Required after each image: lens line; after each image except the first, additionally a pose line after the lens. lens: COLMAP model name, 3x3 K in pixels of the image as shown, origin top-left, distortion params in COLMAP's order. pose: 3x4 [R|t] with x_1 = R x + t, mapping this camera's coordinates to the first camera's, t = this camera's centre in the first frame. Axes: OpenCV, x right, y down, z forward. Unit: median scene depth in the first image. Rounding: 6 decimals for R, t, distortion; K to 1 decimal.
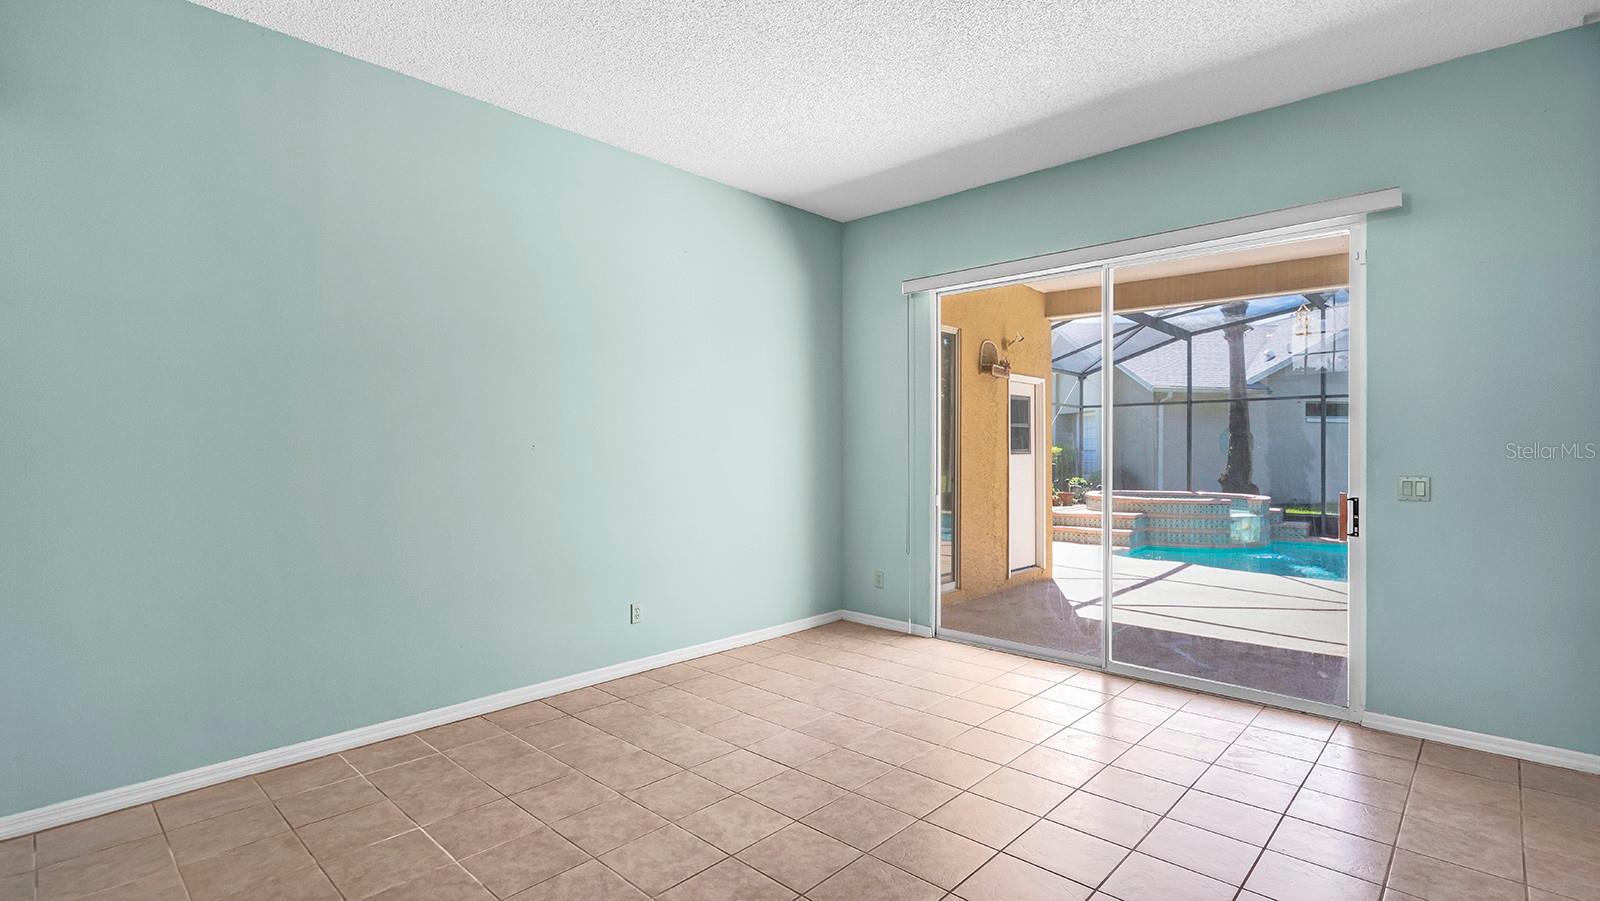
lens RADIAL K [[747.5, 0, 800.0], [0, 747.5, 450.5], [0, 0, 1]] dist [0.000742, 0.001198]
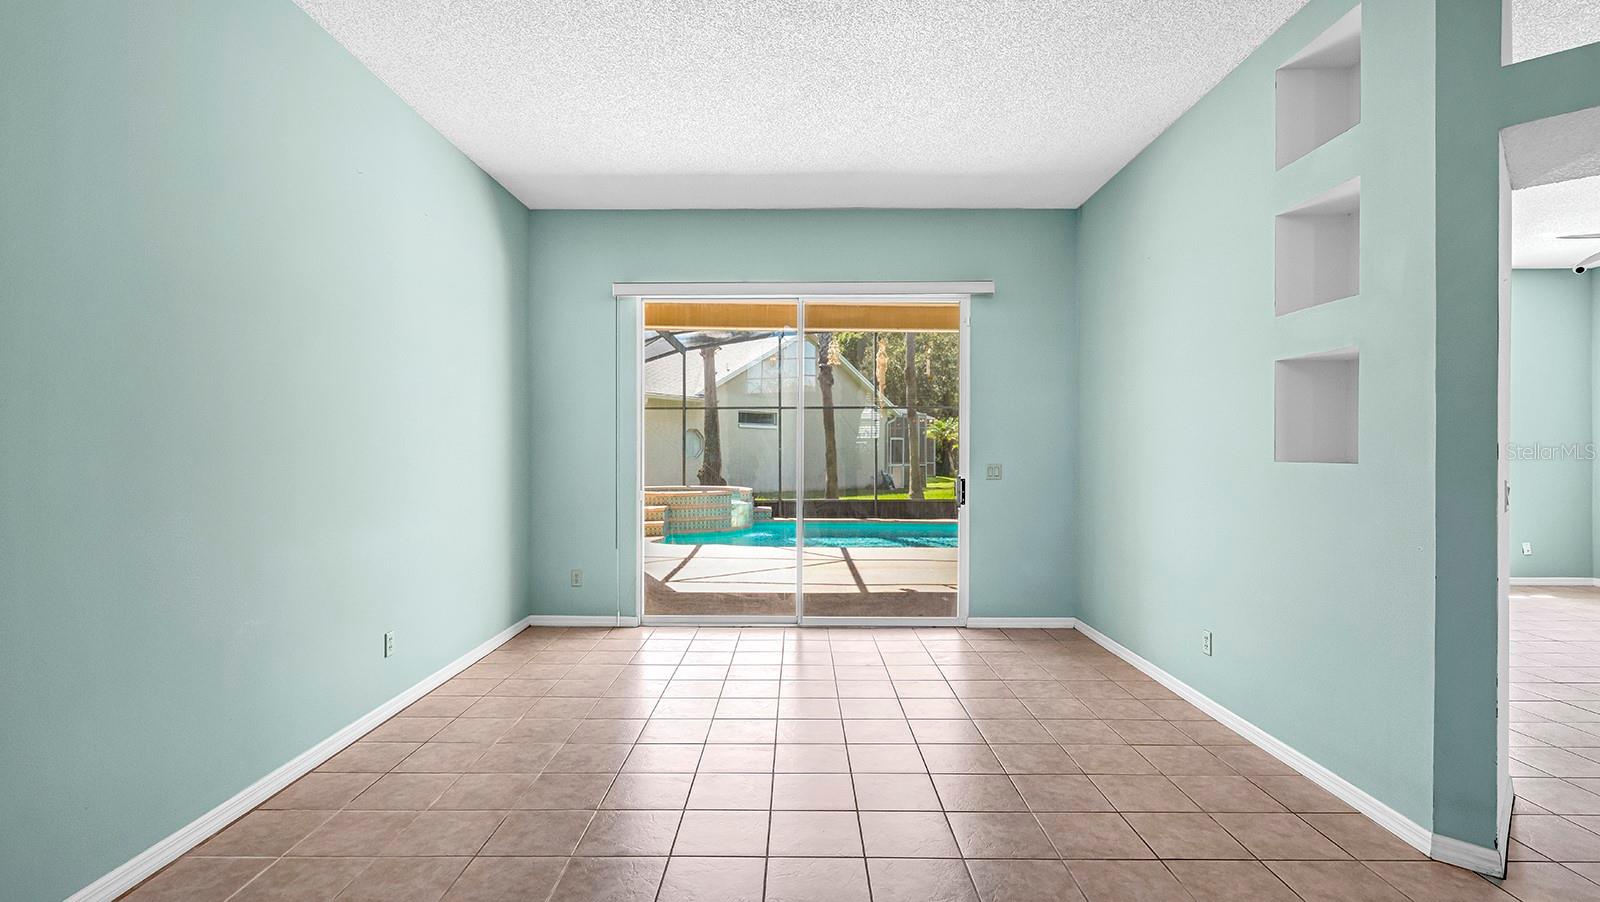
lens RADIAL K [[760.3, 0, 792.5], [0, 760.3, 444.5], [0, 0, 1]] dist [-0.001341, 0.000408]
pose [[0.732866, 0.005194, 0.680353, -0.371635], [0.001180, 0.999960, -0.008905, 0.004644], [-0.680371, 0.007329, 0.732831, 0.066825]]
